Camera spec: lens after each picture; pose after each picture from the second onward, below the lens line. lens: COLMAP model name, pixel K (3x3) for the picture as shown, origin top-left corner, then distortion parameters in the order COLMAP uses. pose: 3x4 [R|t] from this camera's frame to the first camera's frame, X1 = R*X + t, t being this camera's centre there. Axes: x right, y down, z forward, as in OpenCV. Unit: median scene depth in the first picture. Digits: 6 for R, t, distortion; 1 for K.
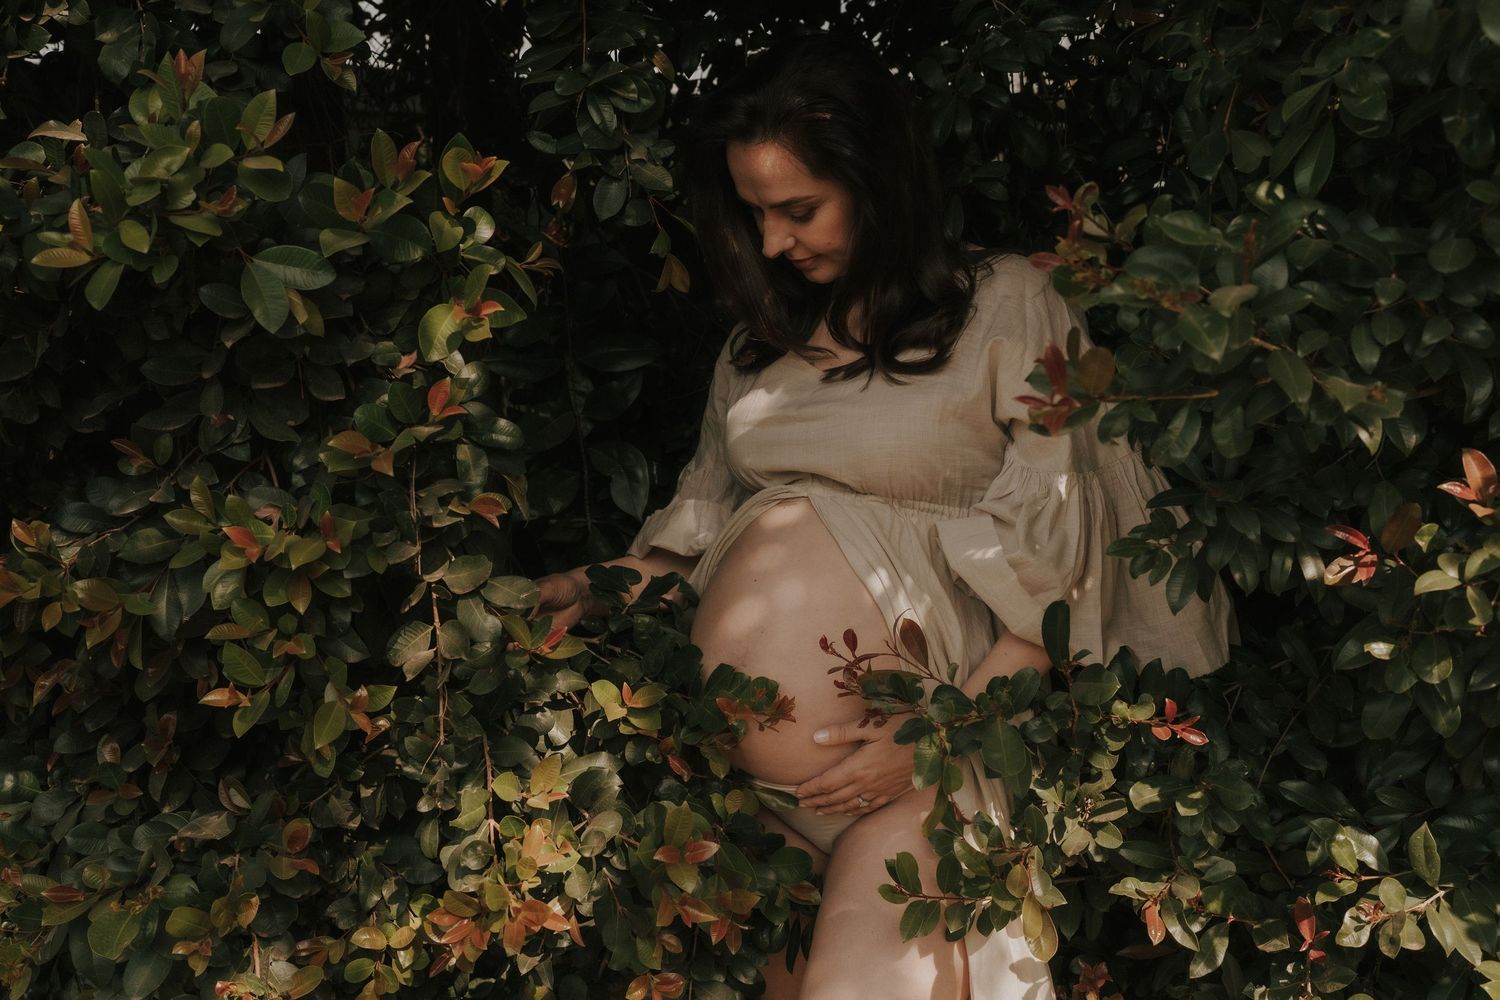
lens RADIAL K [[1500.0, 0, 738.7], [0, 1500.0, 499.7], [0, 0, 1]] dist [0.016874, 0.000000]
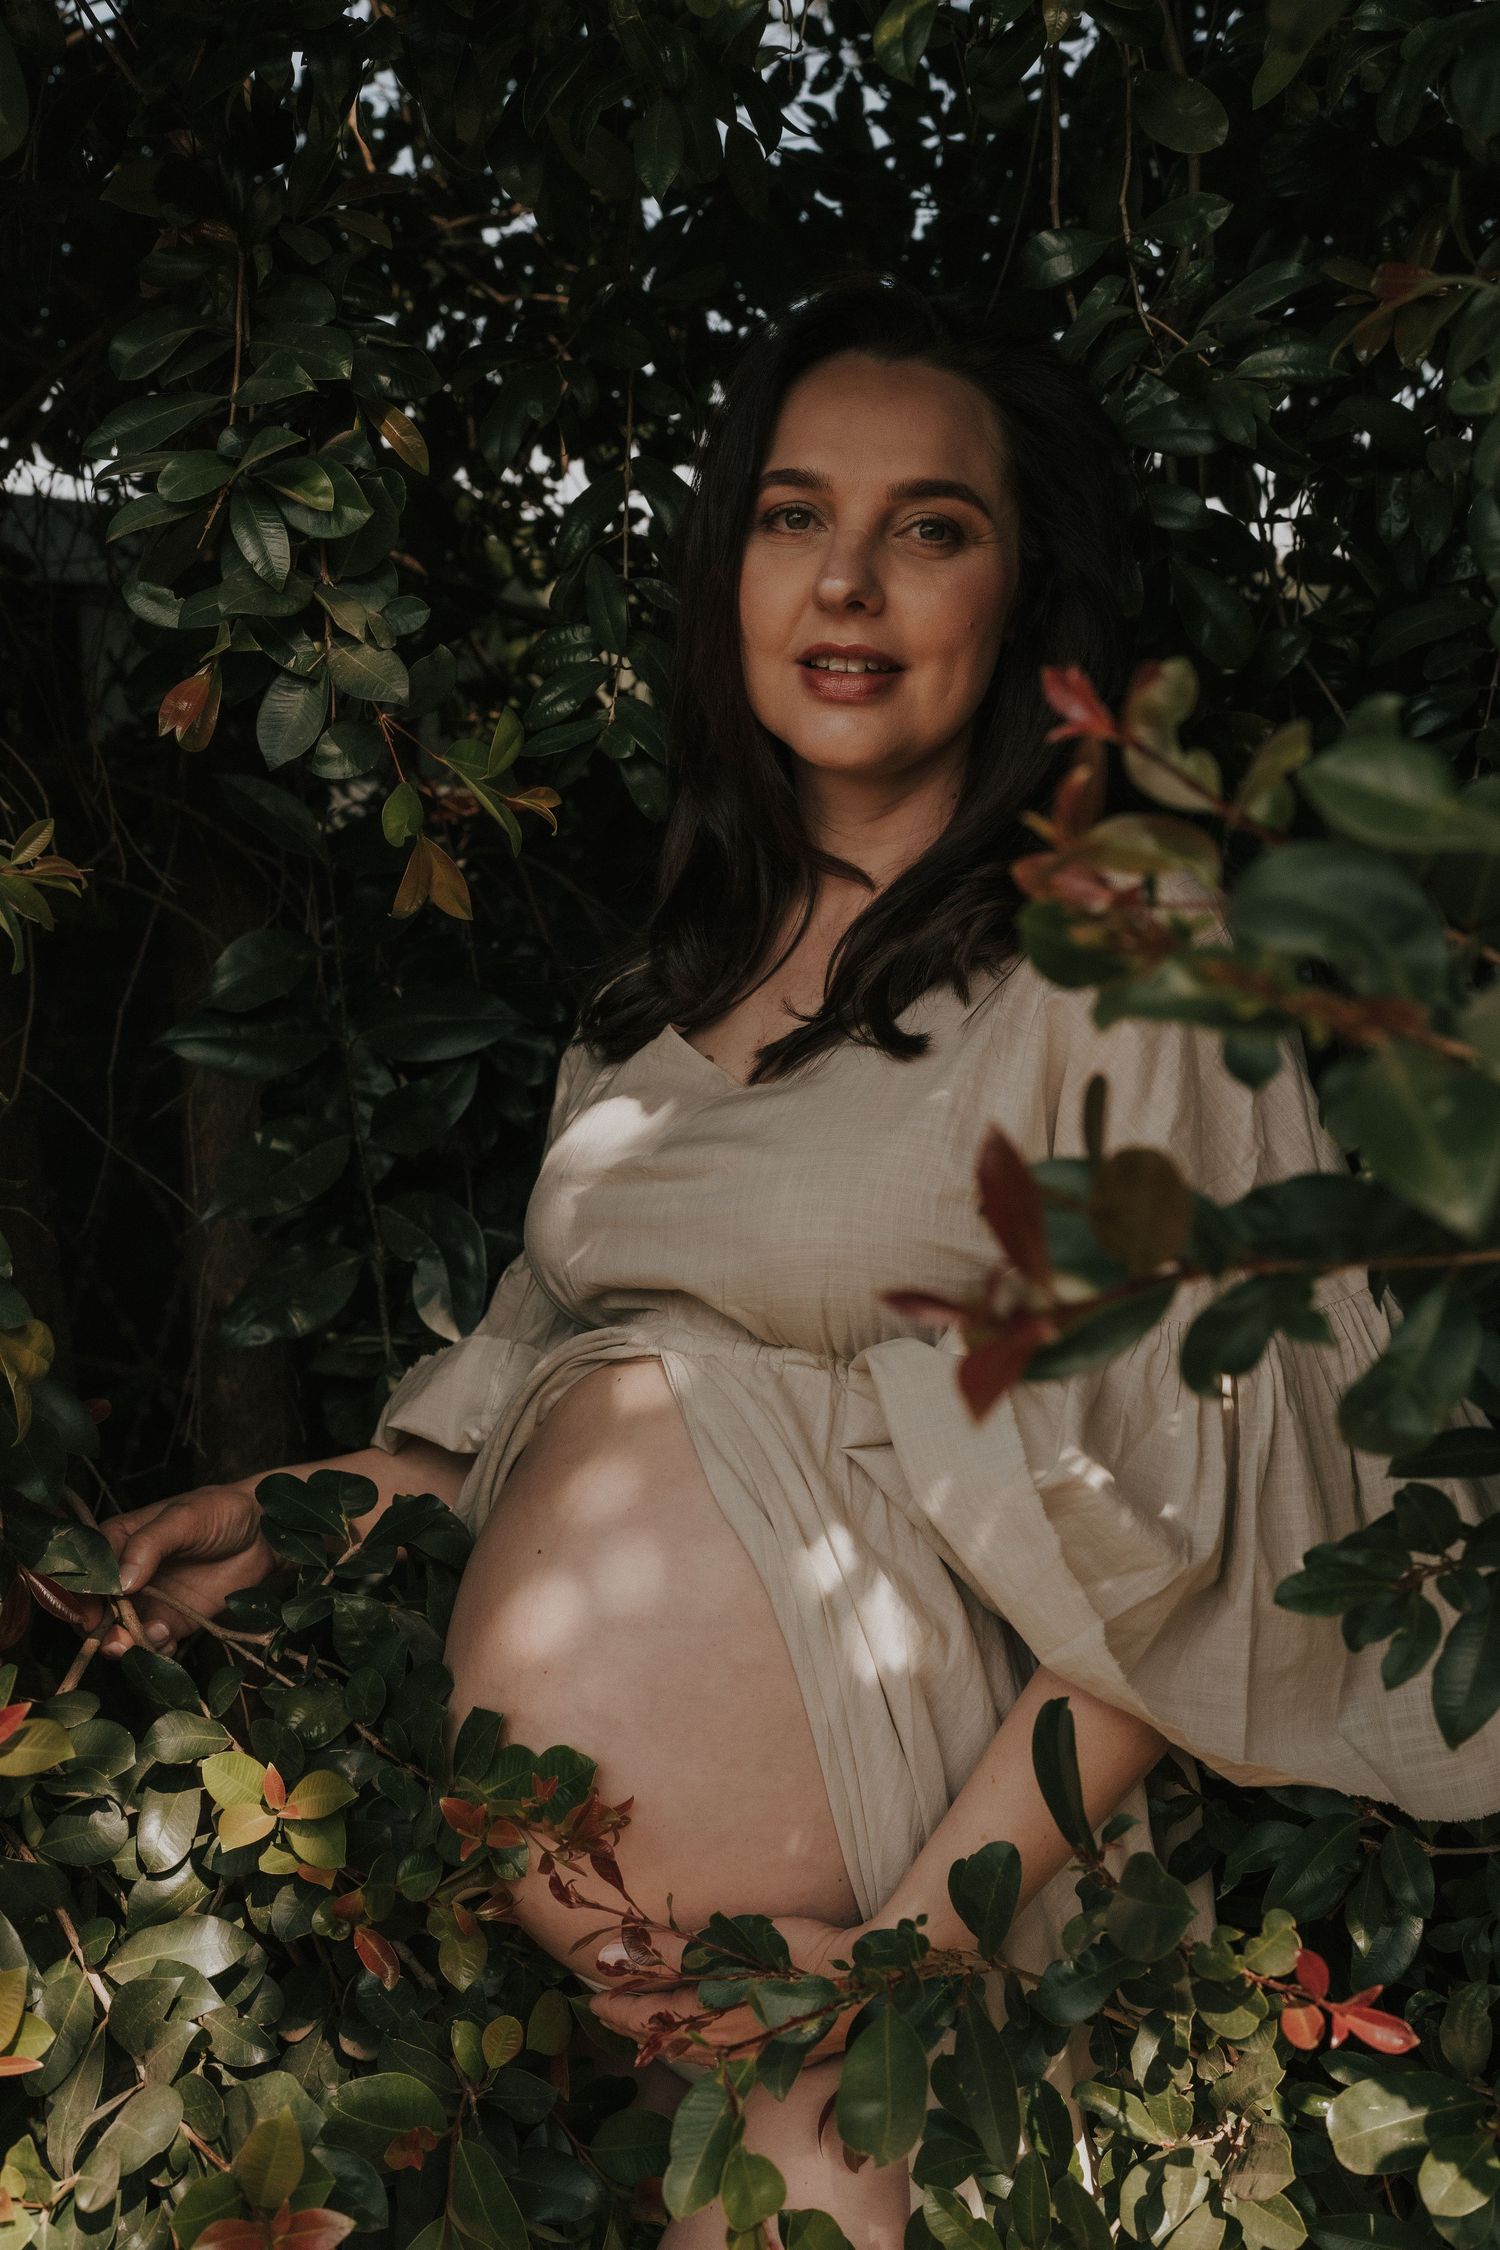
lens RADIAL K [[2250.0, 0, 750.8], [0, 2250.0, 1145.6], [0, 0, 1]] dist [0.016874, 0.000000]
pose [[0.996802, 0.015643, -0.078368, 0.127735], [-0.017154, 0.999679, -0.018645, -0.060290], [0.078051, 0.019930, 0.996750, 0.329689]]
